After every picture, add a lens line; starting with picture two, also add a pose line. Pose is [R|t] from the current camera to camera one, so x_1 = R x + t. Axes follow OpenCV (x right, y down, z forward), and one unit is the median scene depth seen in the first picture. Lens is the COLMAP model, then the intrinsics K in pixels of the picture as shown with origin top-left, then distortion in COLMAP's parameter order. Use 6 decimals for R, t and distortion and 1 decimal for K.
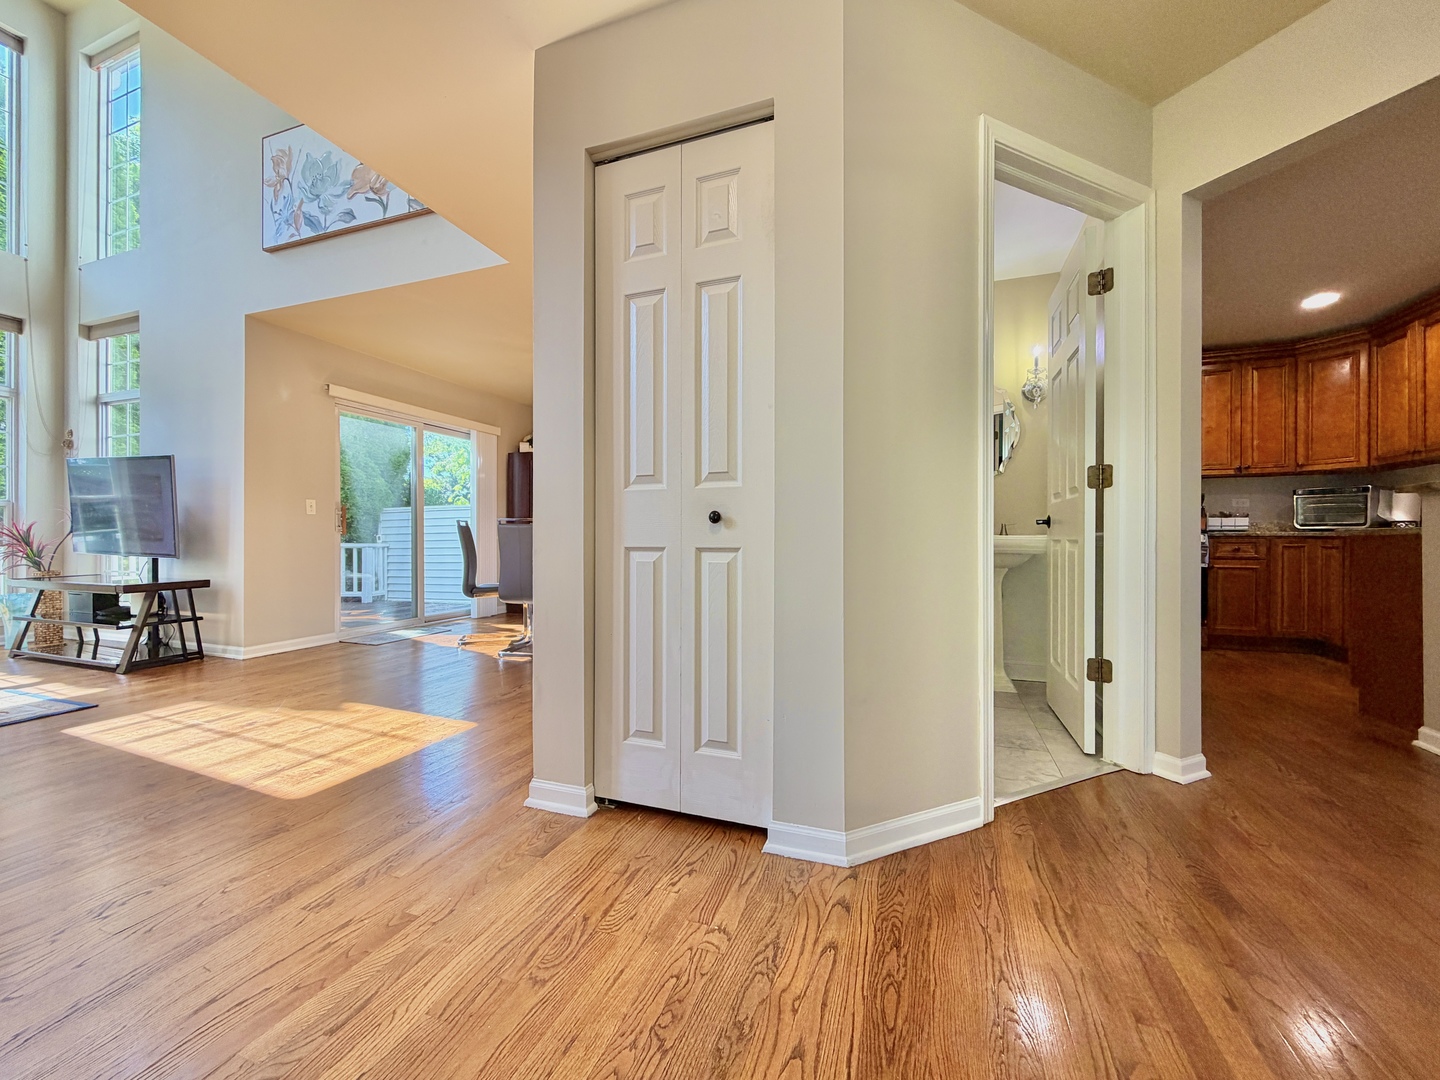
lens RADIAL K [[582.4, 0, 721.4], [0, 582.4, 541.5], [0, 0, 1]] dist [-0.000822, 0.000035]
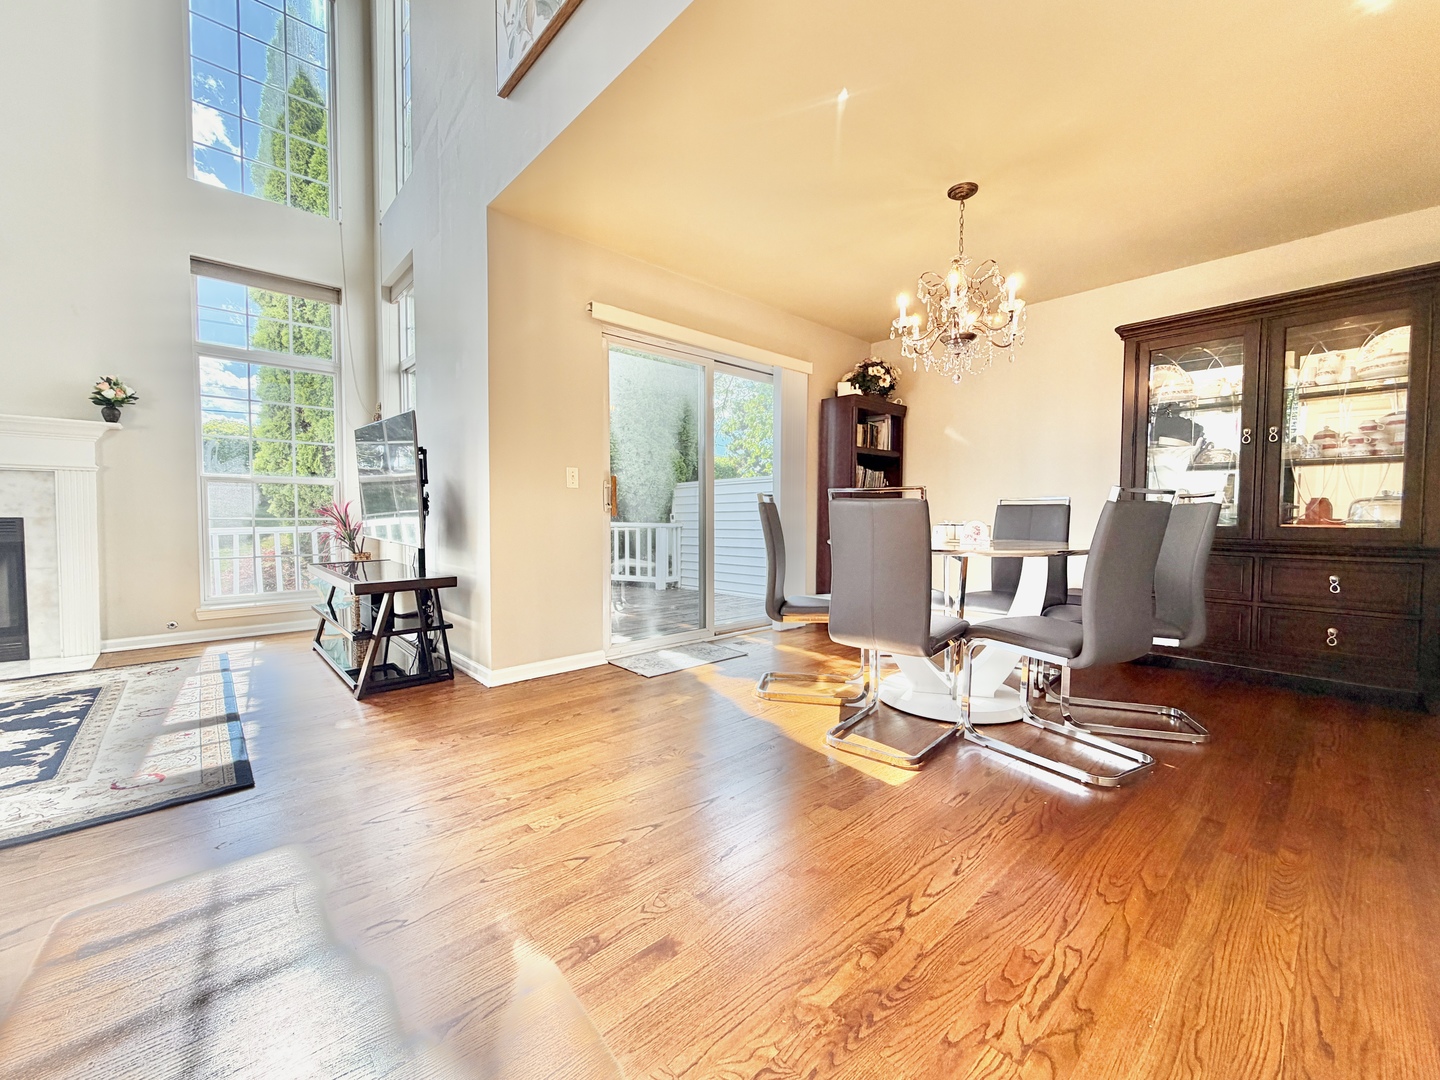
lens RADIAL K [[582.4, 0, 716.8], [0, 582.4, 538.9], [0, 0, 1]] dist [-0.000822, 0.000035]
pose [[0.886337, 0.022749, -0.462481, -0.199445], [-0.006541, 0.999308, 0.036620, -0.011072], [0.462994, -0.029432, 0.885873, 0.418253]]
